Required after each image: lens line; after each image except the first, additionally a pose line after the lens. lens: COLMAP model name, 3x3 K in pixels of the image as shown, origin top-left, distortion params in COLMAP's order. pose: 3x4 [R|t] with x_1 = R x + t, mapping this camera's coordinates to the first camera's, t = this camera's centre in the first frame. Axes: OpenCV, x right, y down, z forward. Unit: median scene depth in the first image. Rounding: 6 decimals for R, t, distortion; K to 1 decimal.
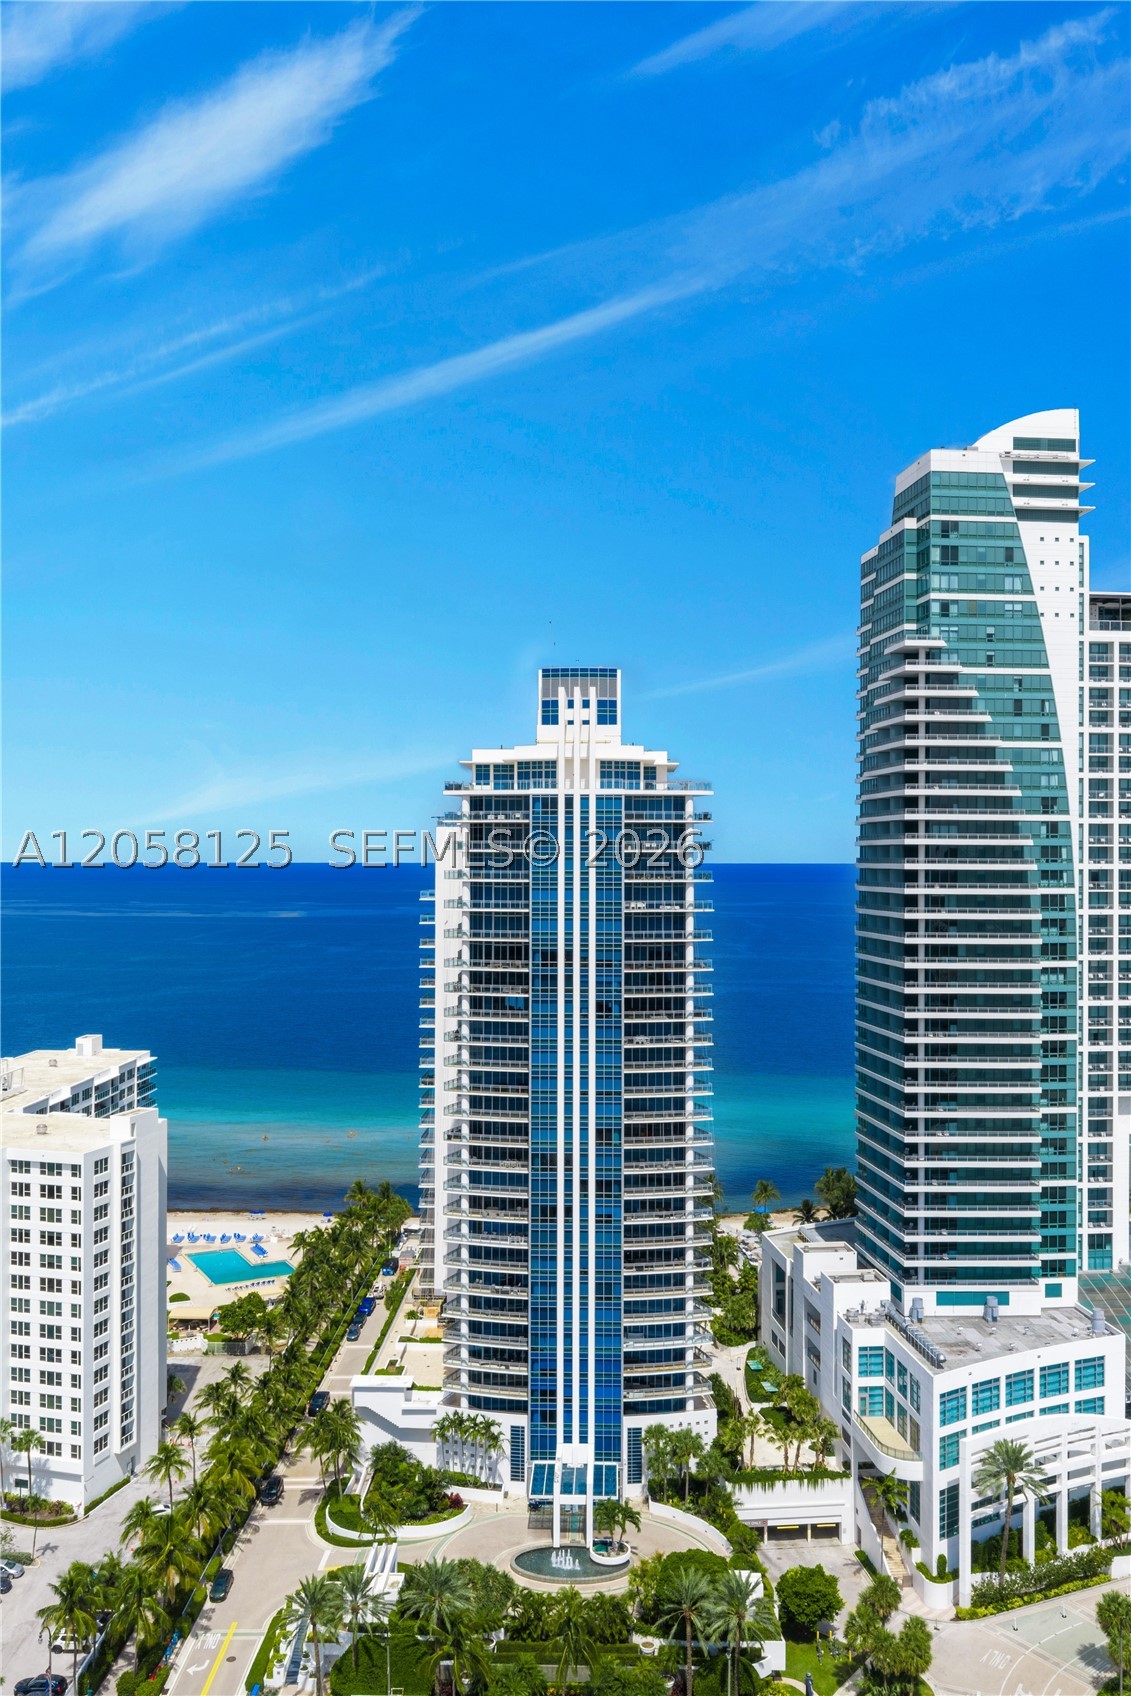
lens RADIAL K [[1561.9, 0, 565.5], [0, 1561.9, 848.0], [0, 0, 1]] dist [0.032052, -0.002069]
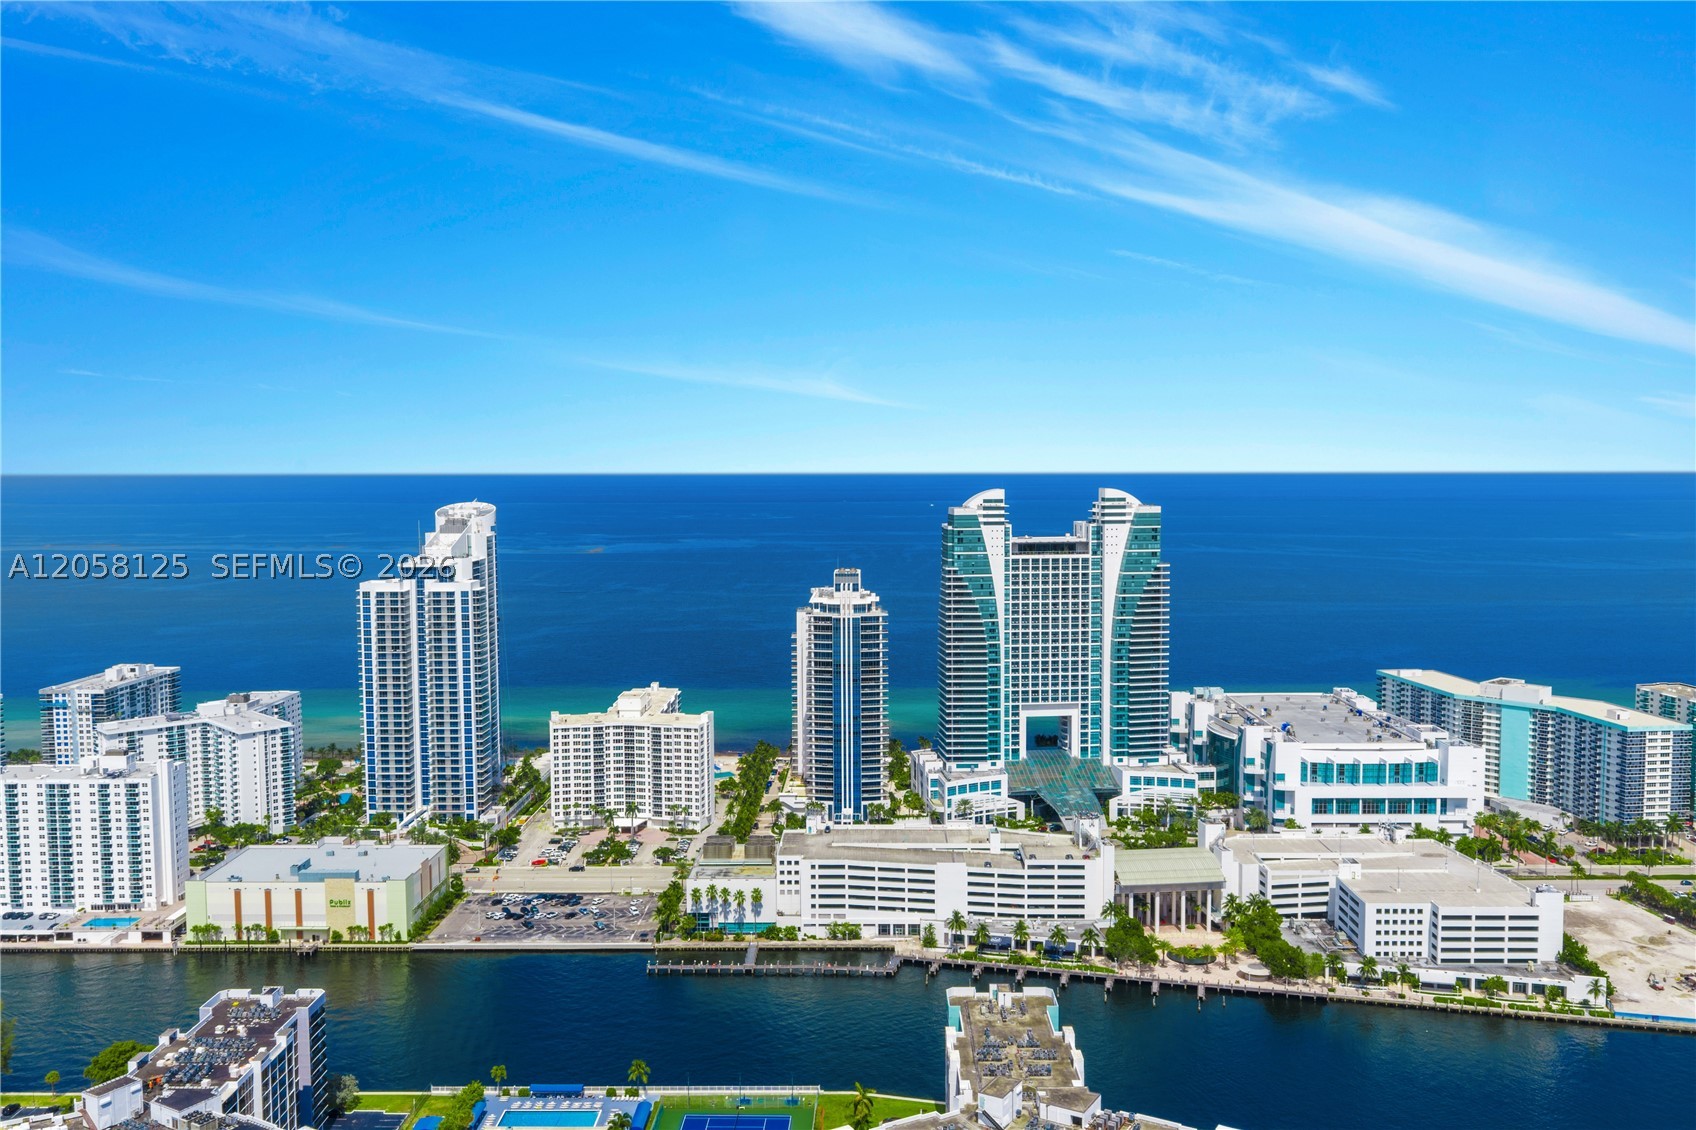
lens RADIAL K [[1561.9, 0, 848.0], [0, 1561.9, 565.0], [0, 0, 1]] dist [0.032052, -0.002069]
pose [[0.999909, -0.009211, 0.009836, -0.020321], [0.008402, 0.996815, 0.079311, -0.397613], [-0.010535, -0.079221, 0.996801, -2.241740]]
